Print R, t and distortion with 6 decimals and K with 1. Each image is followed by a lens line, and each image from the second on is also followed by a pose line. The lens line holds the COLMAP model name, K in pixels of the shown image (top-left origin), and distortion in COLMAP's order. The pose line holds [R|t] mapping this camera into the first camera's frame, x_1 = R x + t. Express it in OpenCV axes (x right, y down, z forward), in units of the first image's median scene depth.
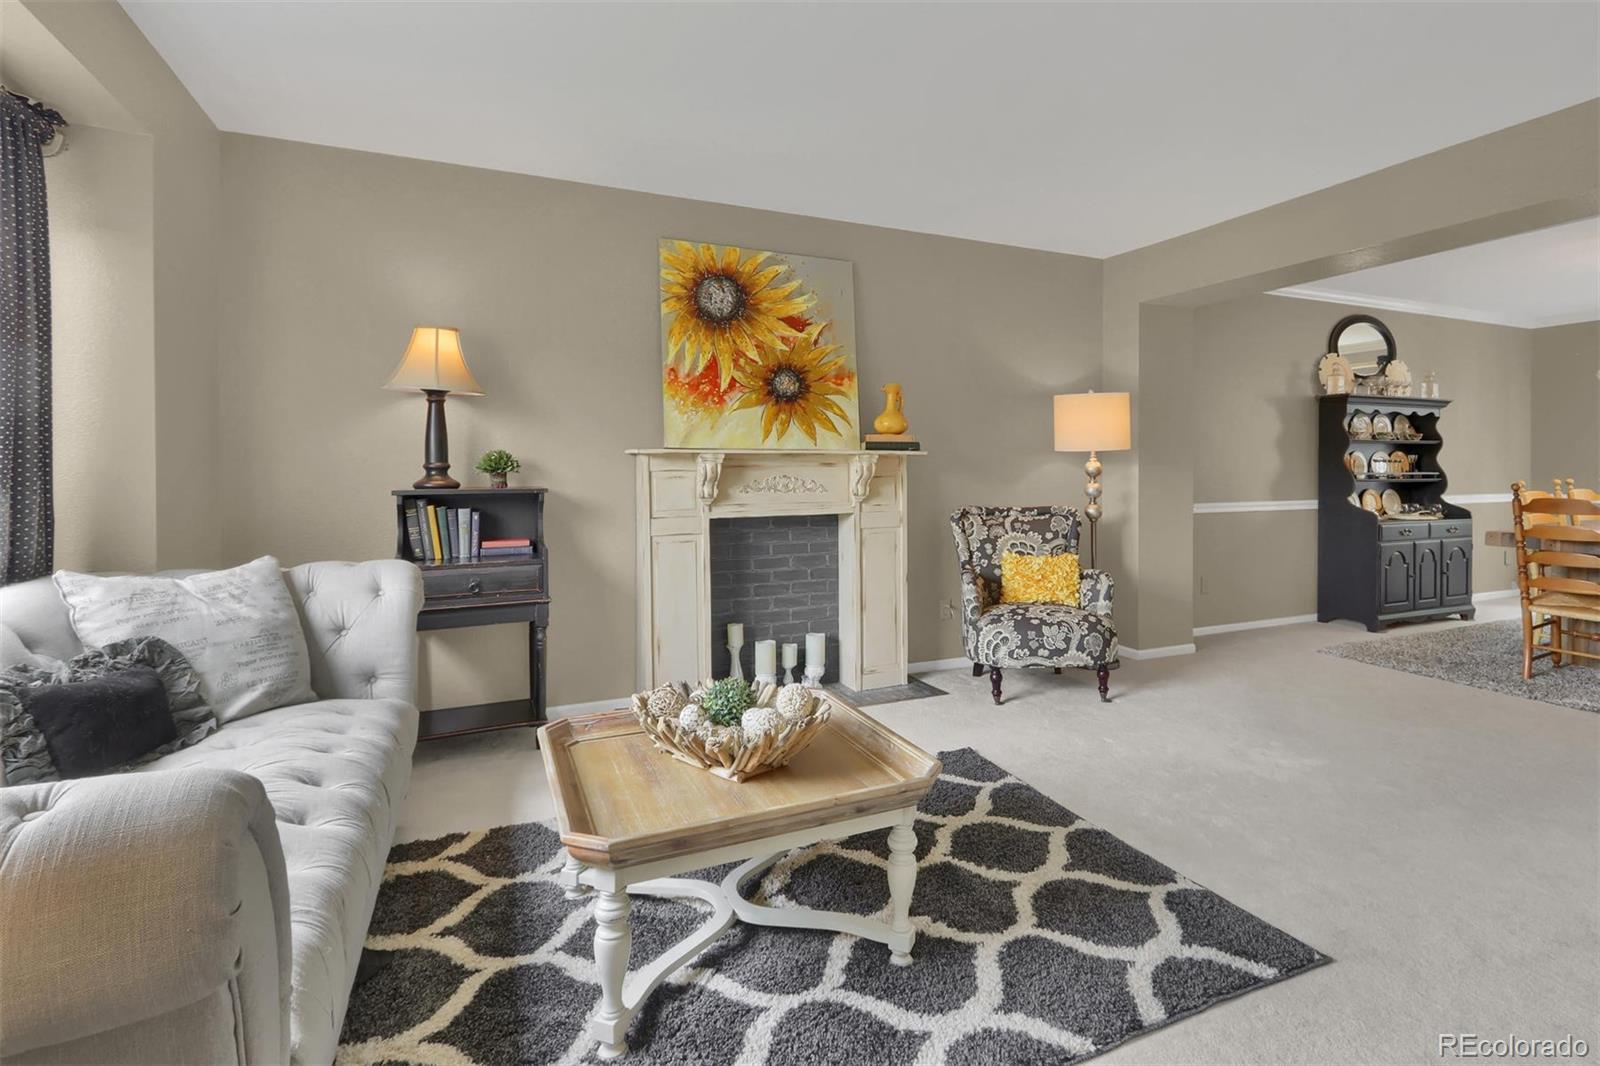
lens RADIAL K [[759.0, 0, 801.7], [0, 759.0, 515.6], [0, 0, 1]] dist [-0.001544, -0.000710]
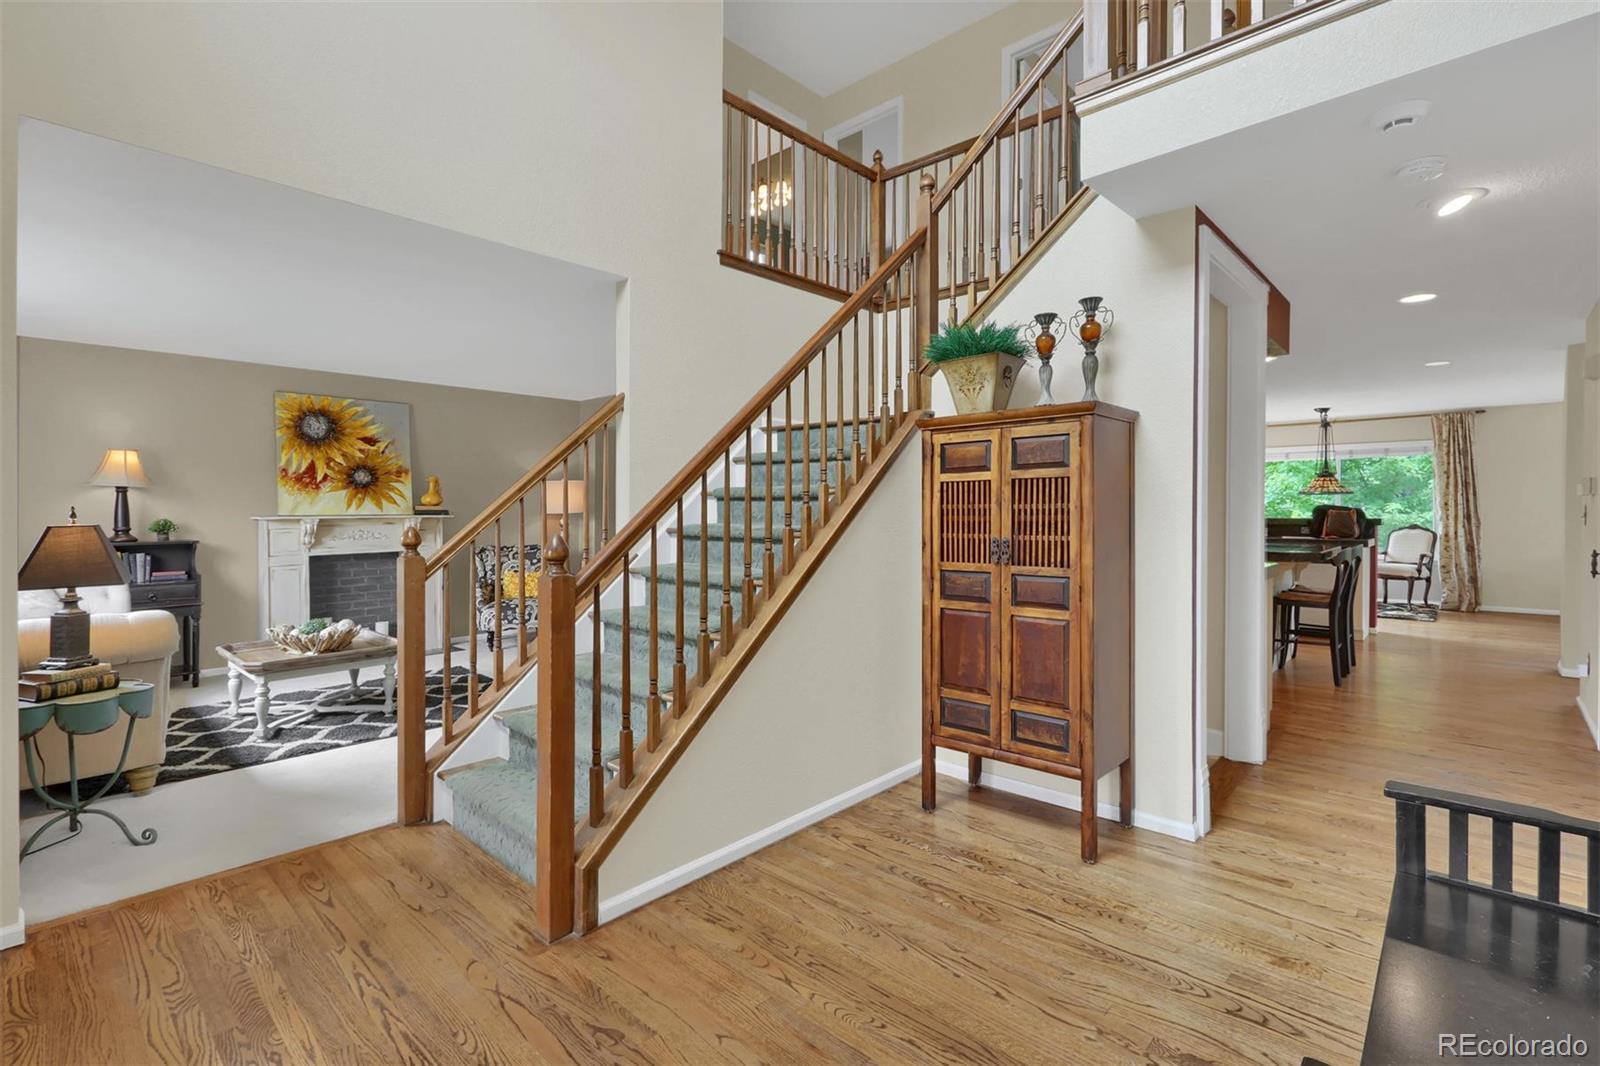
lens RADIAL K [[759.0, 0, 801.7], [0, 759.0, 515.6], [0, 0, 1]] dist [-0.001544, -0.000710]
pose [[0.904164, -0.005432, 0.427150, 0.150525], [0.027721, 0.998558, -0.045980, 0.021763], [-0.426284, 0.053414, 0.903011, -1.008304]]
